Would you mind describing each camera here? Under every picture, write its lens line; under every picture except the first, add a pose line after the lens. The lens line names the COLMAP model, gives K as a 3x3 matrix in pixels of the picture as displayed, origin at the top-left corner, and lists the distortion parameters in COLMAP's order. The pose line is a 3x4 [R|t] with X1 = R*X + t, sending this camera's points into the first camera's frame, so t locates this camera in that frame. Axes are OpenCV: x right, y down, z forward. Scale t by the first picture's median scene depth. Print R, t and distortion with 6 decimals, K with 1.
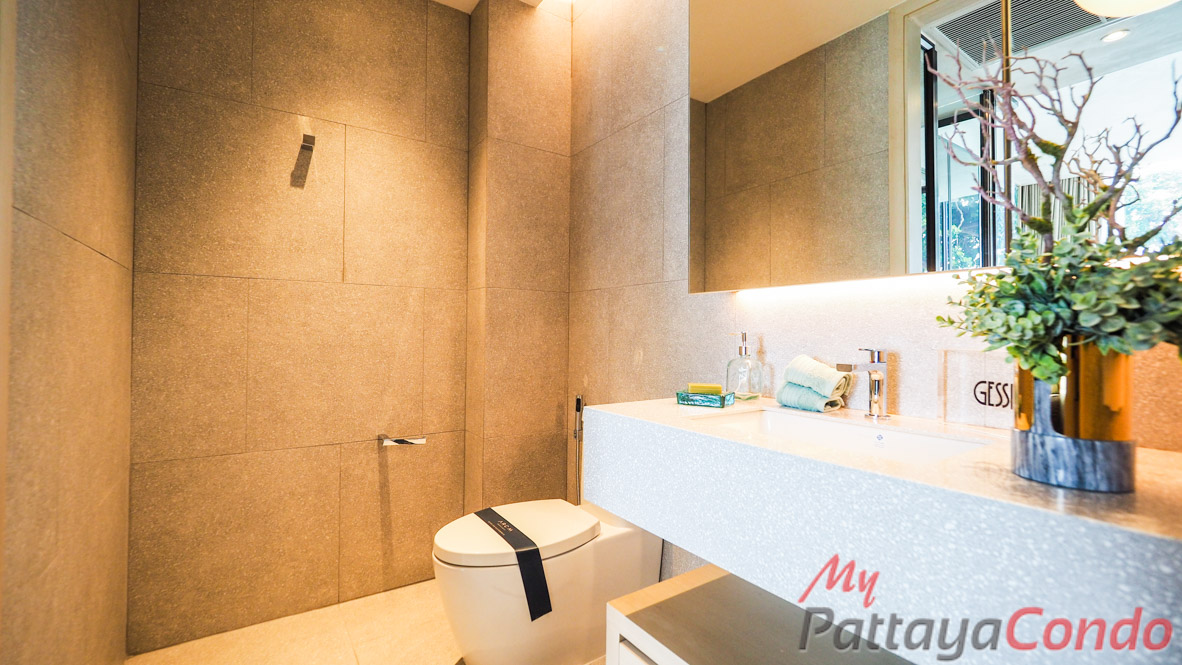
lens RADIAL K [[497.0, 0, 580.0], [0, 497.0, 328.4], [0, 0, 1]] dist [-0.003759, 0.000066]
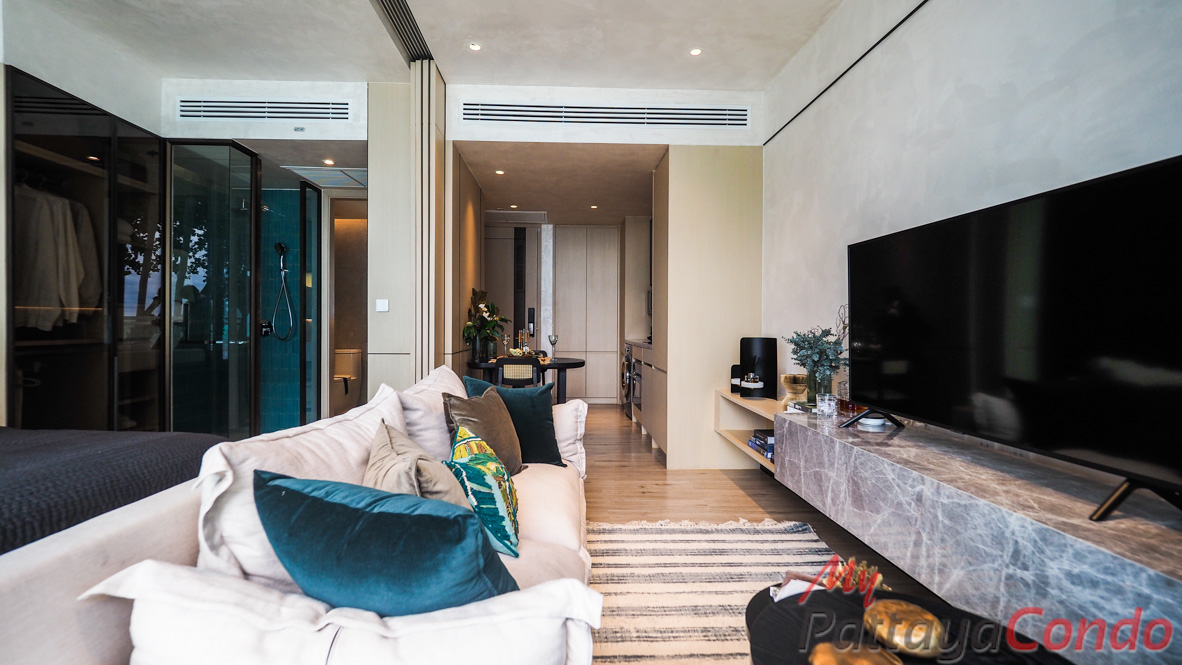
lens RADIAL K [[497.0, 0, 580.0], [0, 497.0, 328.4], [0, 0, 1]] dist [-0.003759, 0.000066]
pose [[0.533988, -0.001799, 0.845490, -2.226096], [-0.006324, 0.999961, 0.006121, -0.024164], [-0.845468, -0.008615, 0.533956, -2.543916]]
